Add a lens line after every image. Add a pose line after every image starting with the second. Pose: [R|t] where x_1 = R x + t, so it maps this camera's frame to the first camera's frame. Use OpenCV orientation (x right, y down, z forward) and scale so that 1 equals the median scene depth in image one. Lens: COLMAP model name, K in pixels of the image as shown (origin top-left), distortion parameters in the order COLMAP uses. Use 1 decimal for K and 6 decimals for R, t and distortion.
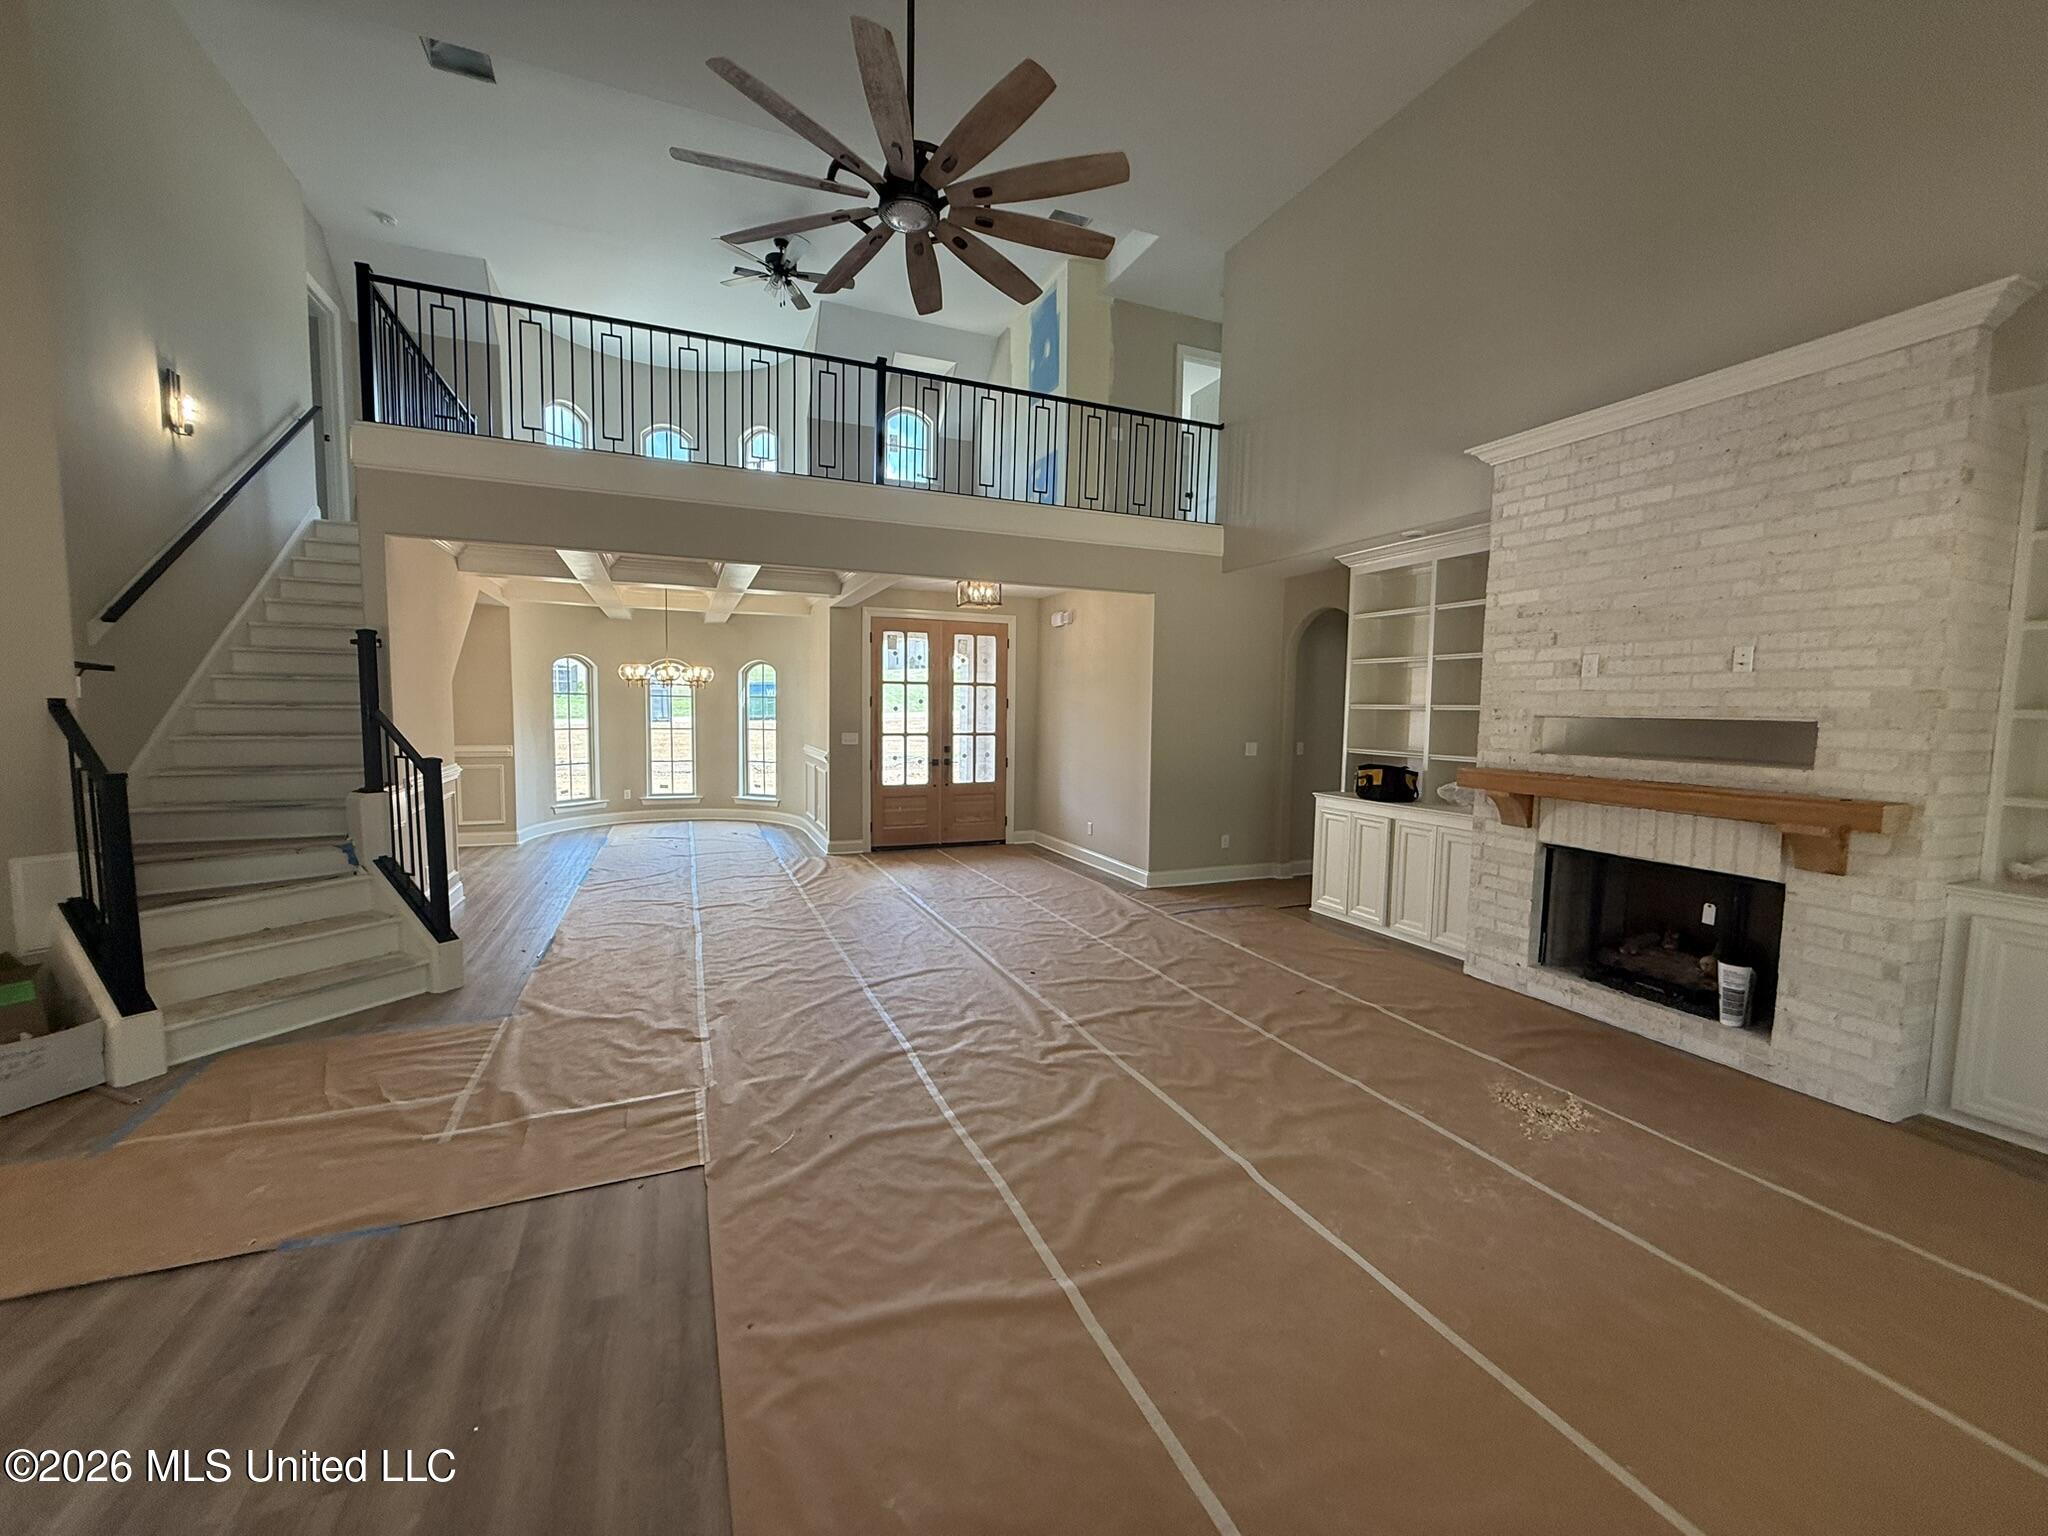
lens RADIAL K [[815.2, 0, 1016.6], [0, 815.2, 768.9], [0, 0, 1]] dist [-0.001257, -0.000094]
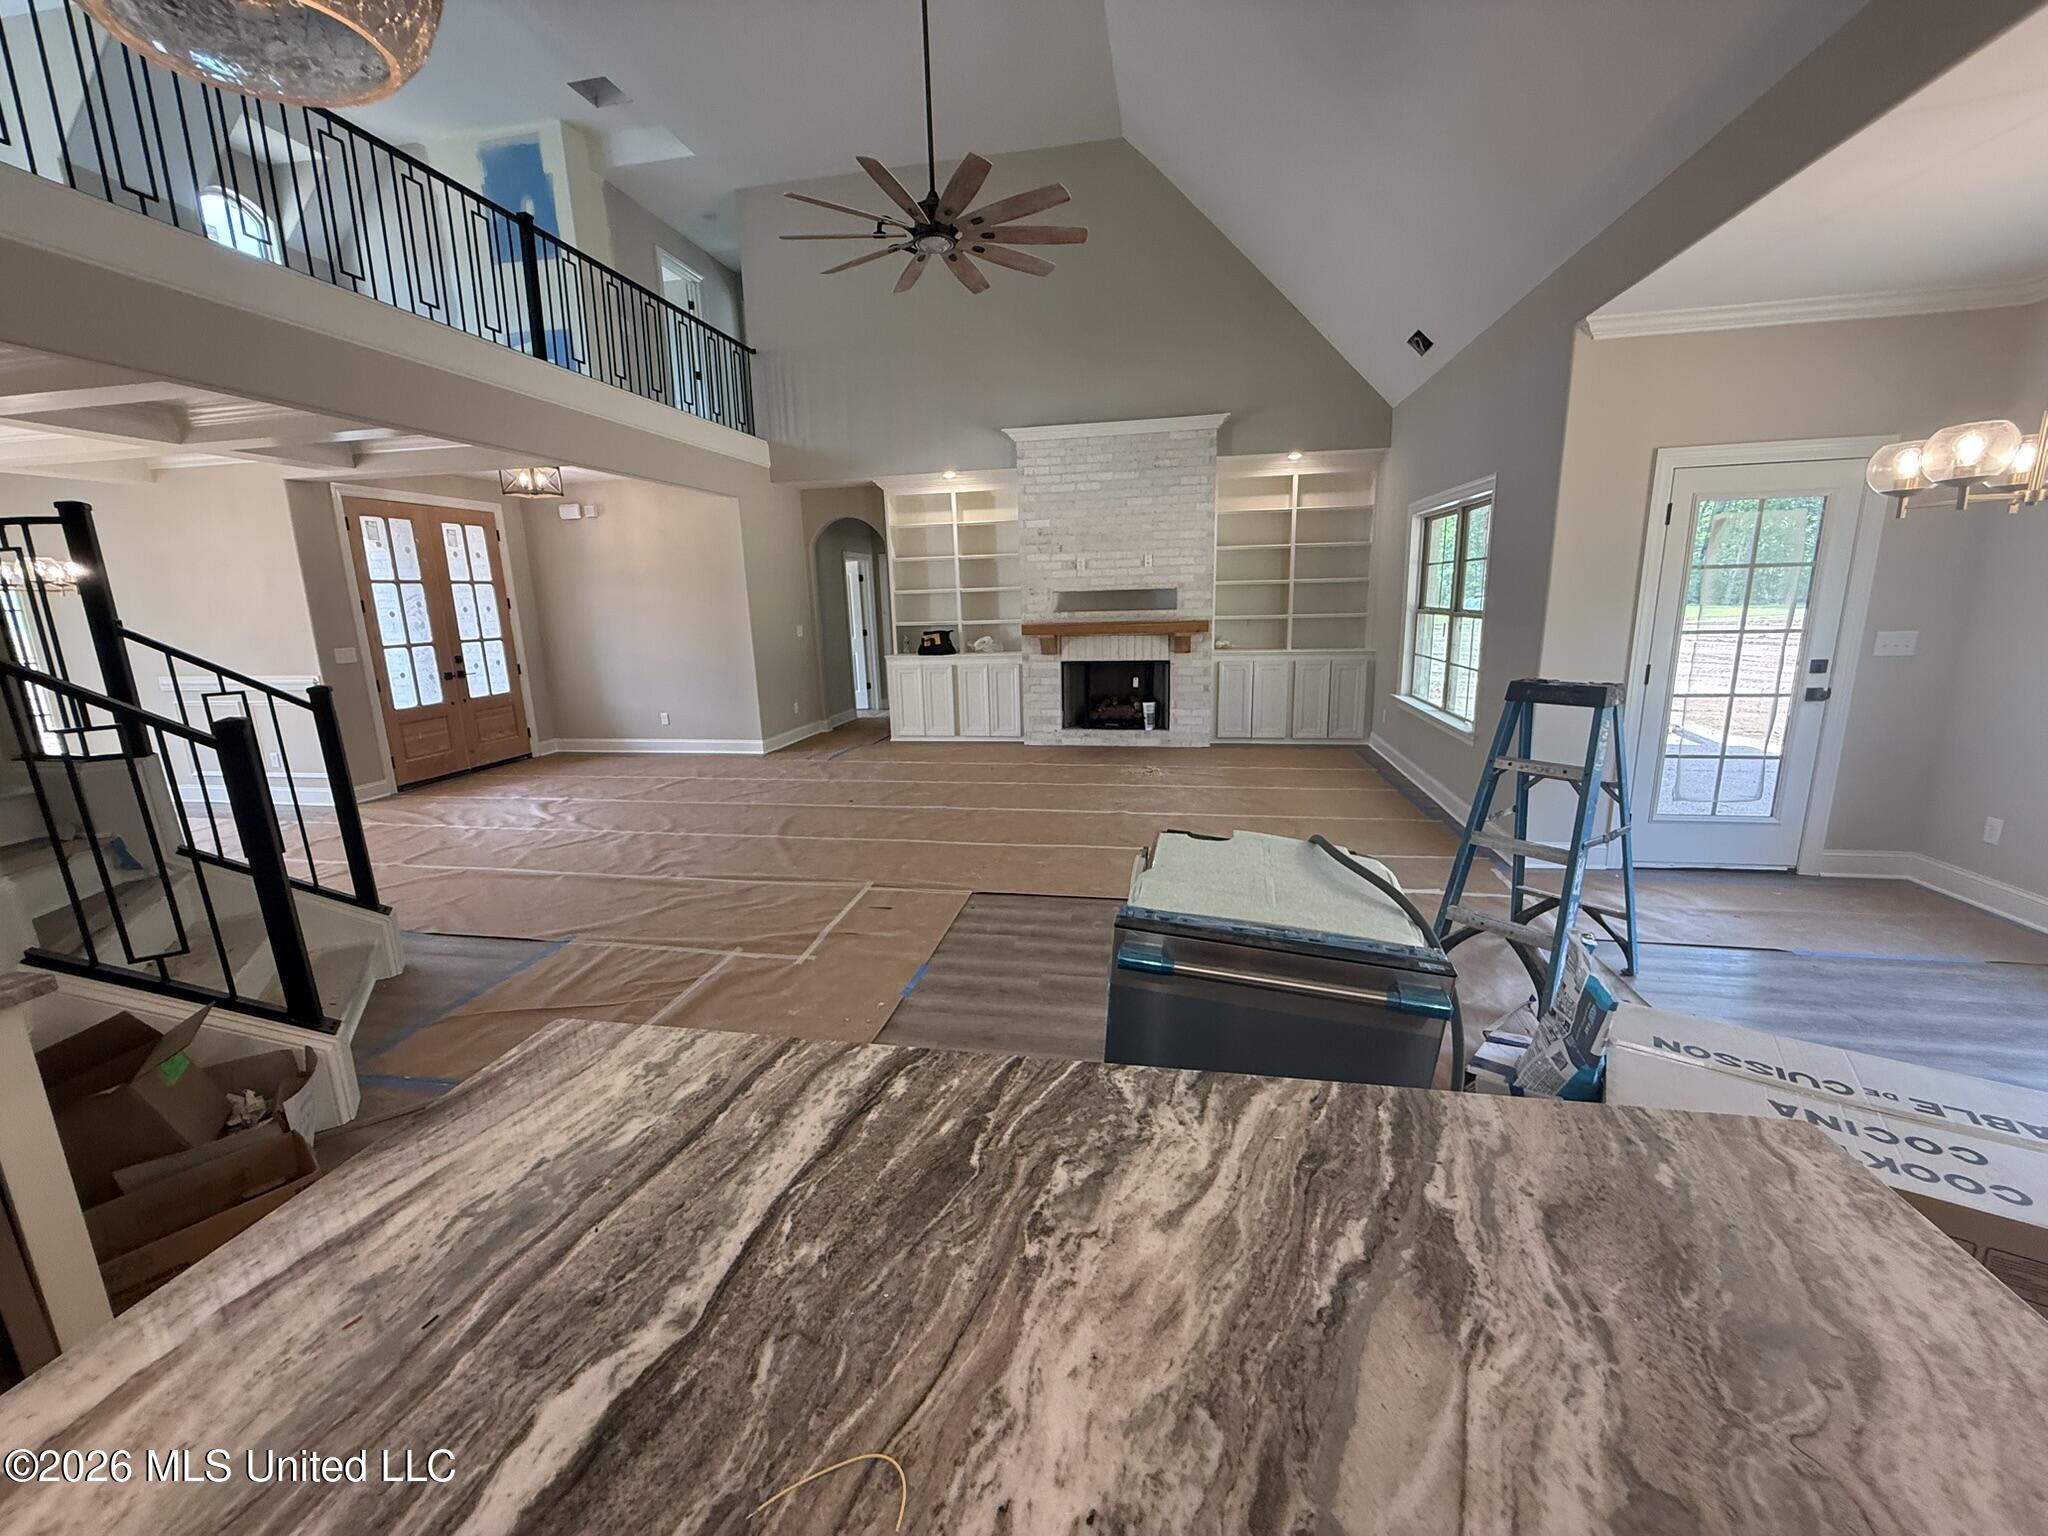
lens RADIAL K [[815.2, 0, 1018.9], [0, 815.2, 768.1], [0, 0, 1]] dist [-0.001257, -0.000094]
pose [[0.553016, -0.200379, 0.808716, -0.749305], [0.100128, 0.979598, 0.174249, -0.003345], [-0.827132, -0.015388, 0.561797, 0.031311]]
